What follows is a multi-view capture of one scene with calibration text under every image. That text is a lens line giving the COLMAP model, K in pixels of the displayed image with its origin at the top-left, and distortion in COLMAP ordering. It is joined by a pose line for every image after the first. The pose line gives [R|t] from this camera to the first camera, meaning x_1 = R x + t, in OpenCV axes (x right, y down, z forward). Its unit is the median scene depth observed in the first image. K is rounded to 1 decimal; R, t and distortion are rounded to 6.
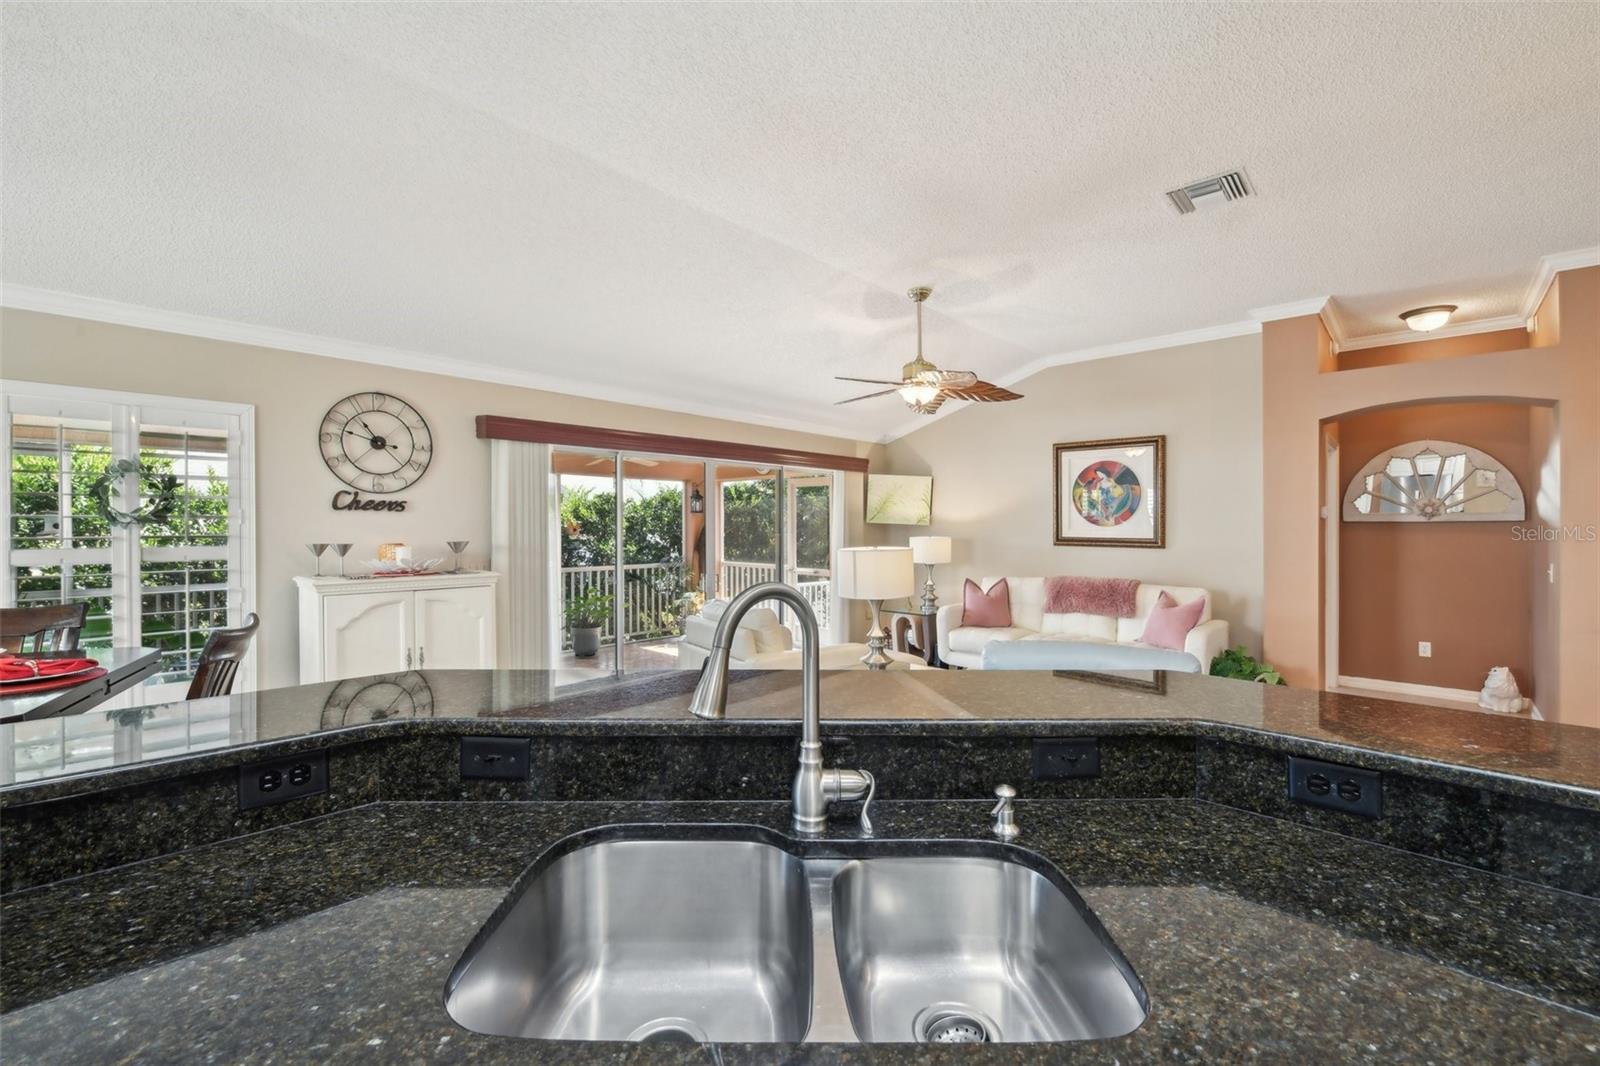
lens RADIAL K [[667.9, 0, 793.8], [0, 667.9, 530.2], [0, 0, 1]] dist [-0.012253, -0.000984]
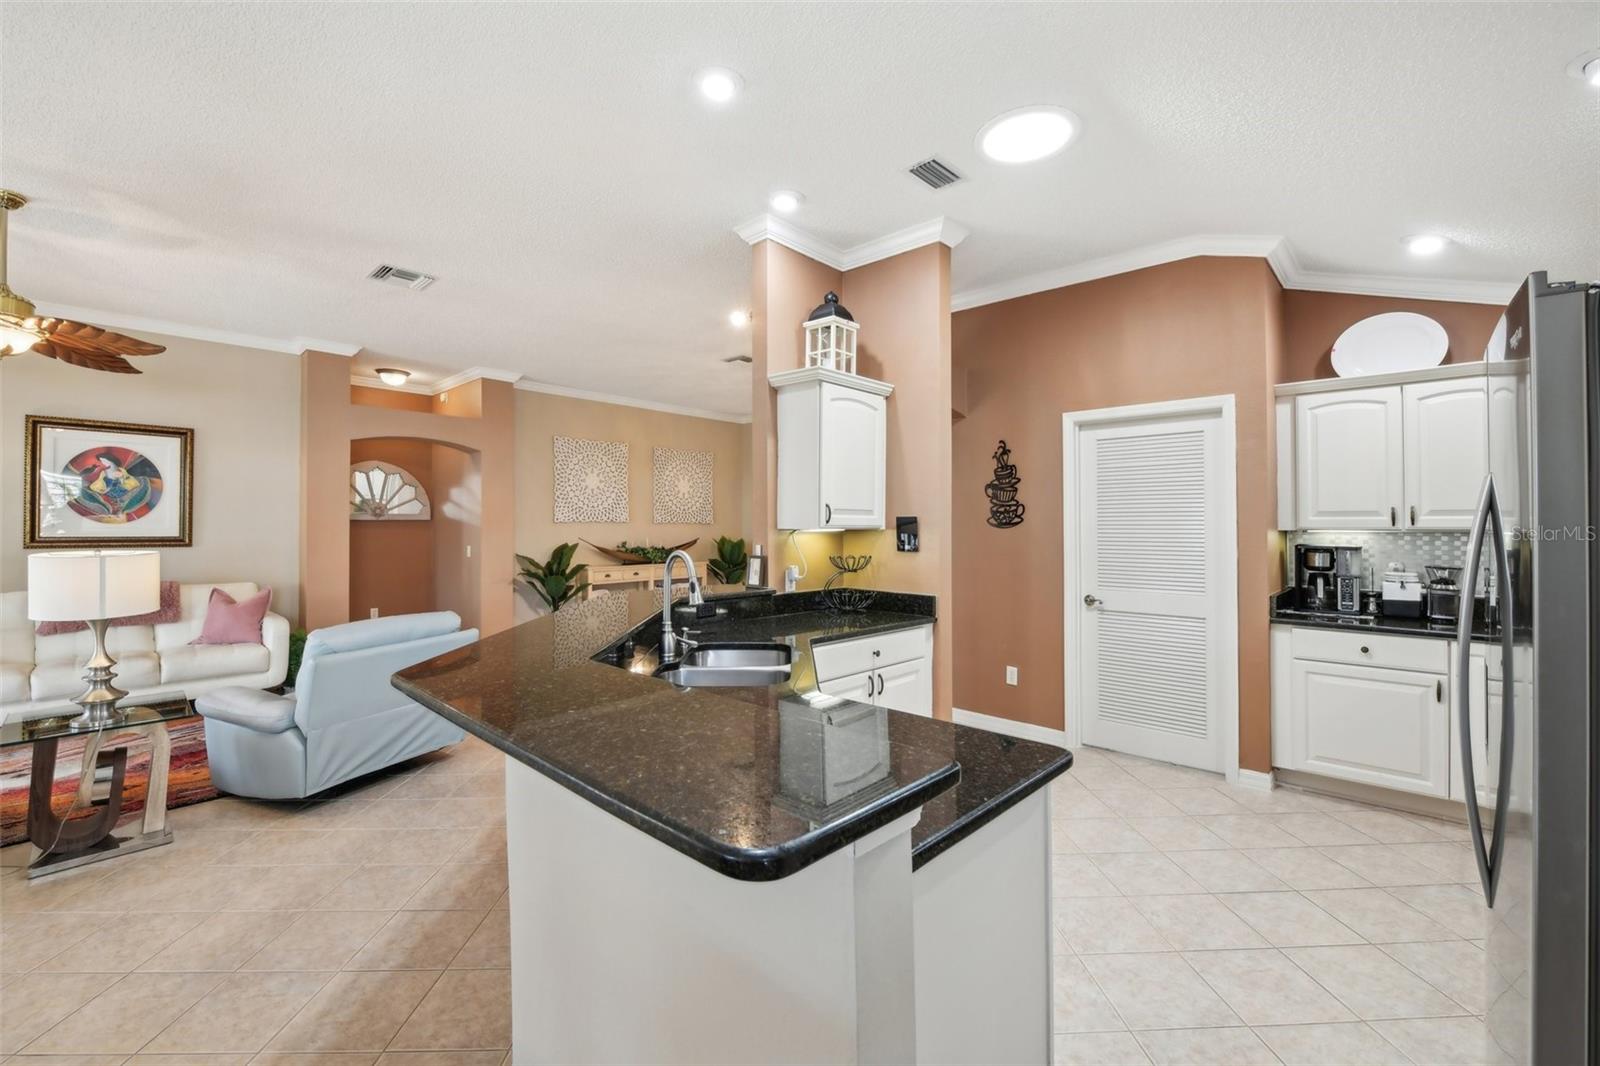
lens RADIAL K [[667.9, 0, 795.1], [0, 667.9, 506.3], [0, 0, 1]] dist [-0.012253, -0.000984]
pose [[-0.006051, 0.023576, 0.999704, -0.497415], [0.001909, 0.999720, -0.023565, -0.006410], [-0.999980, 0.001766, -0.006095, 0.144859]]
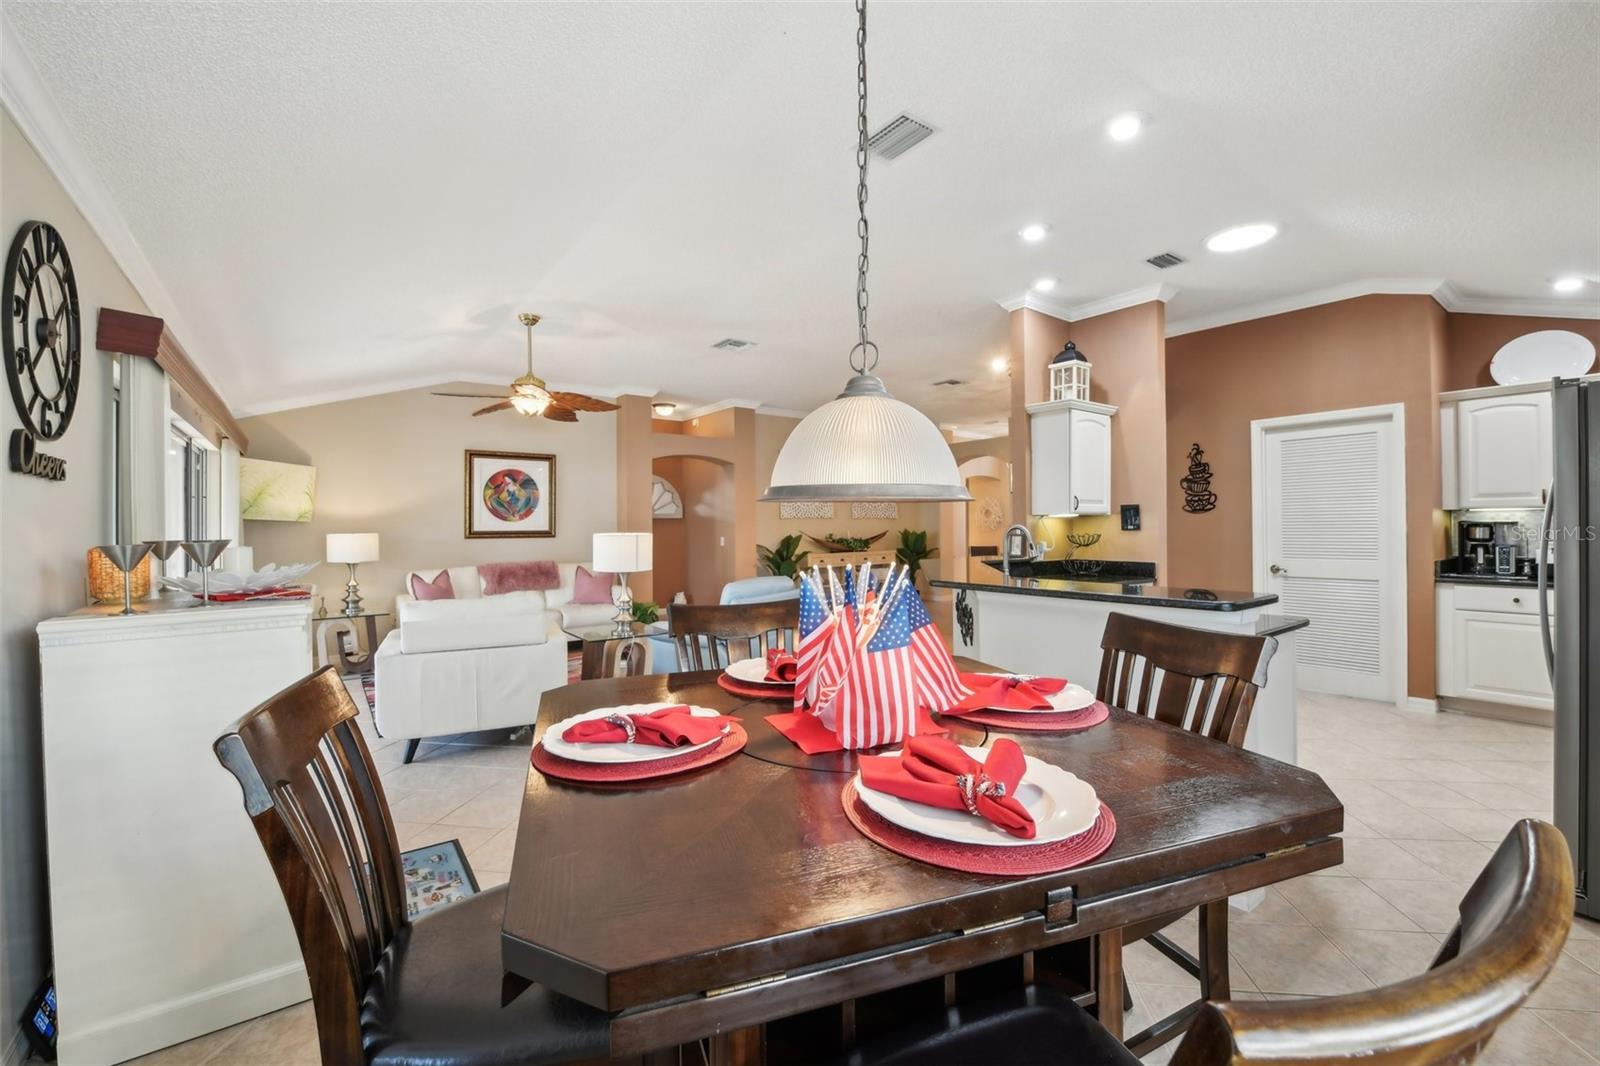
lens RADIAL K [[656.1, 0, 792.7], [0, 656.1, 520.7], [0, 0, 1]] dist [-0.010376, -0.003993]
pose [[0.164823, 0.000058, 0.986323, -0.815155], [0.017724, 0.999838, -0.003021, 0.006270], [-0.986164, 0.017979, 0.164795, 0.358206]]
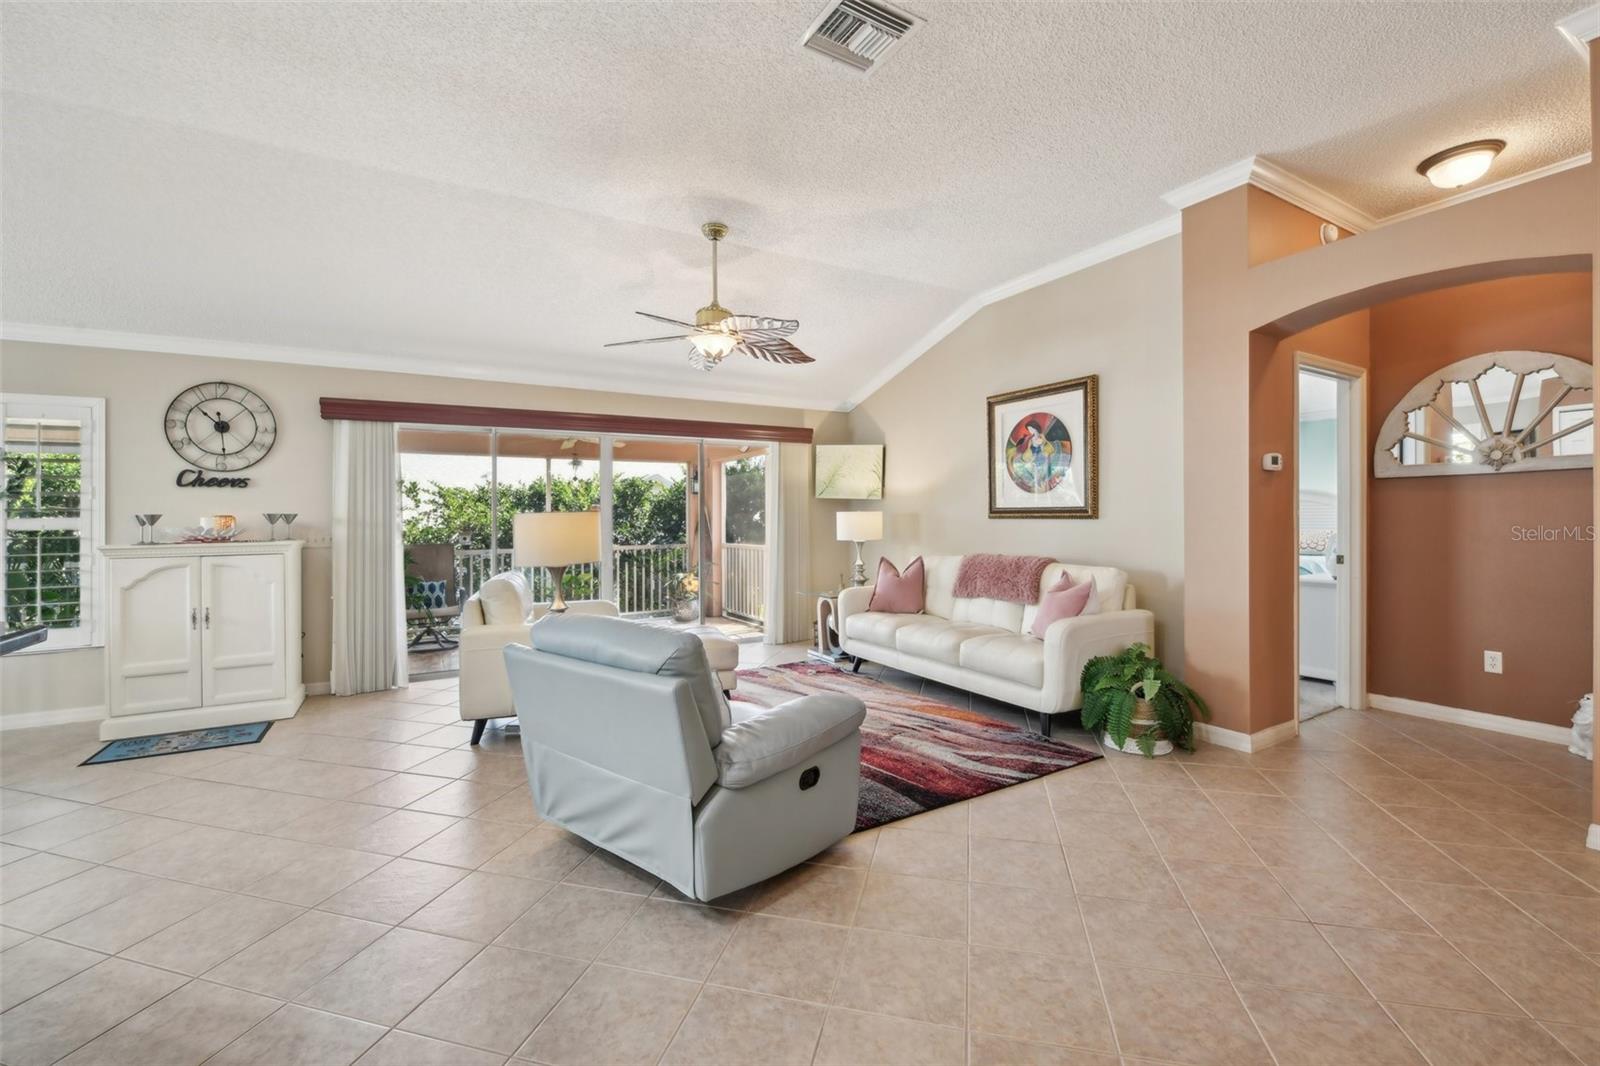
lens RADIAL K [[656.1, 0, 790.9], [0, 656.1, 512.8], [0, 0, 1]] dist [-0.010376, -0.003993]
pose [[0.959676, -0.013979, -0.280762, 0.508142], [0.010629, 0.999853, -0.013451, 0.032679], [0.280908, 0.009924, 0.959683, 0.182448]]
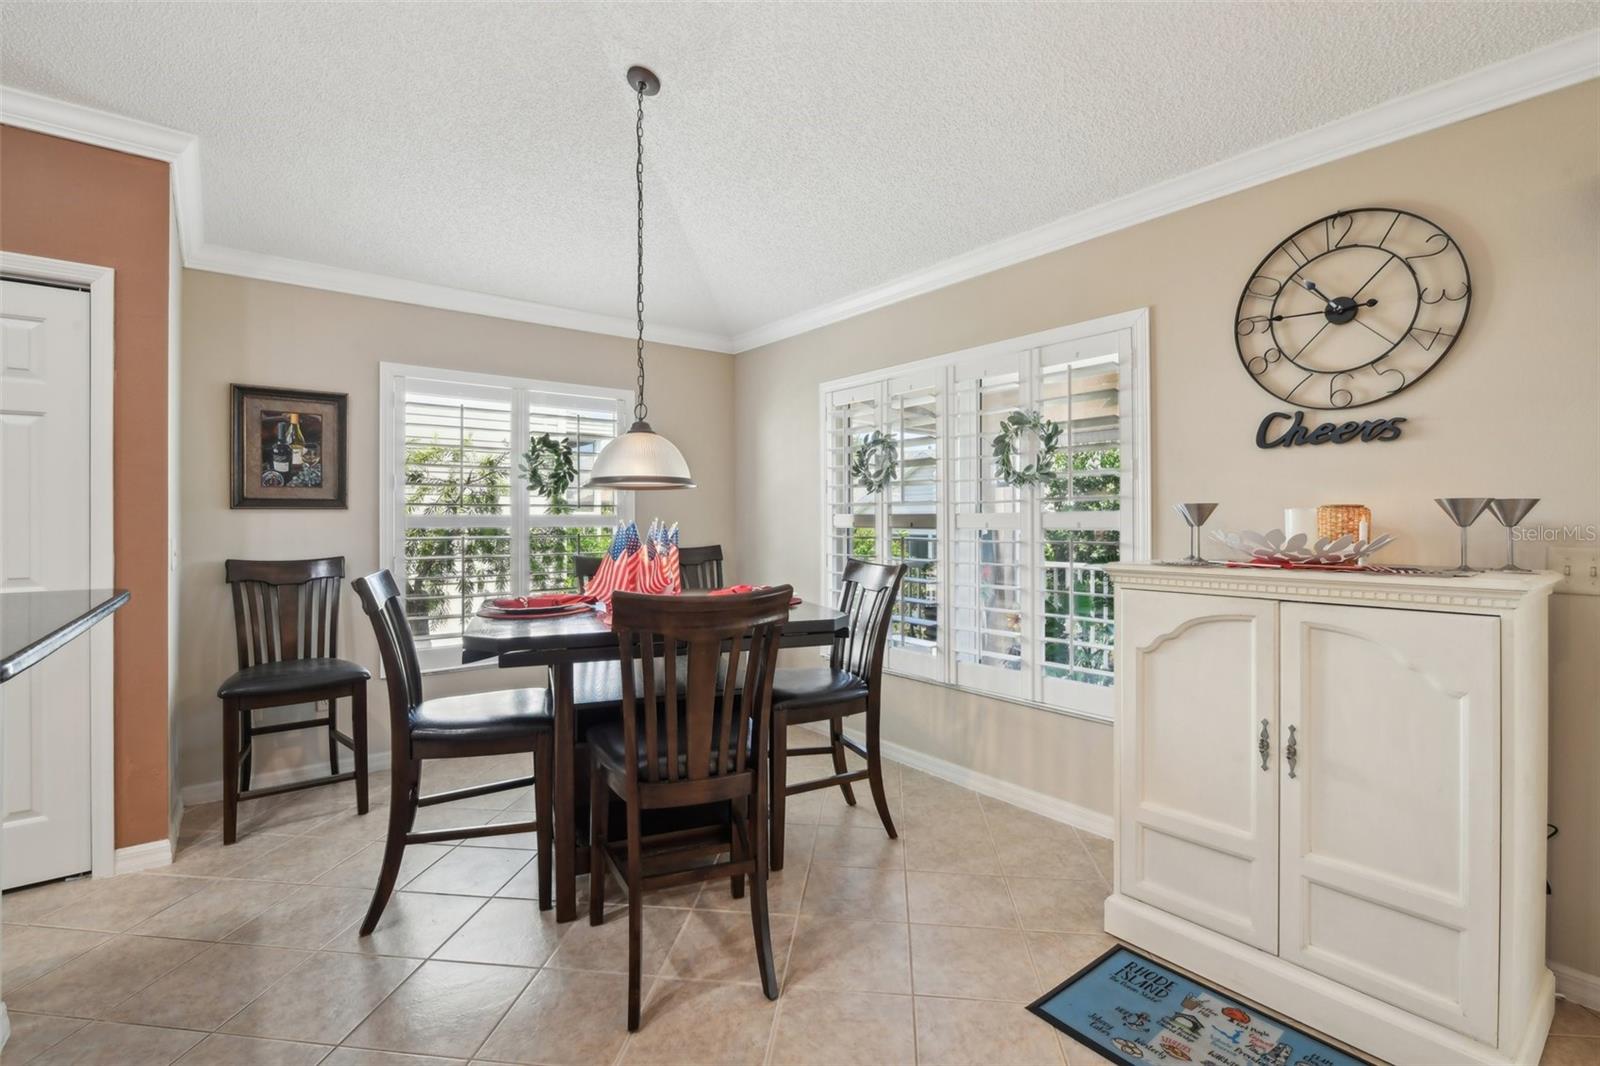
lens RADIAL K [[719.7, 0, 803.5], [0, 719.7, 516.9], [0, 0, 1]] dist [-0.008111, -0.000404]
pose [[-0.129521, -0.006801, -0.991553, -0.021267], [-0.004491, 0.999970, -0.006272, 0.027436], [0.991566, 0.003641, -0.129548, 0.553892]]
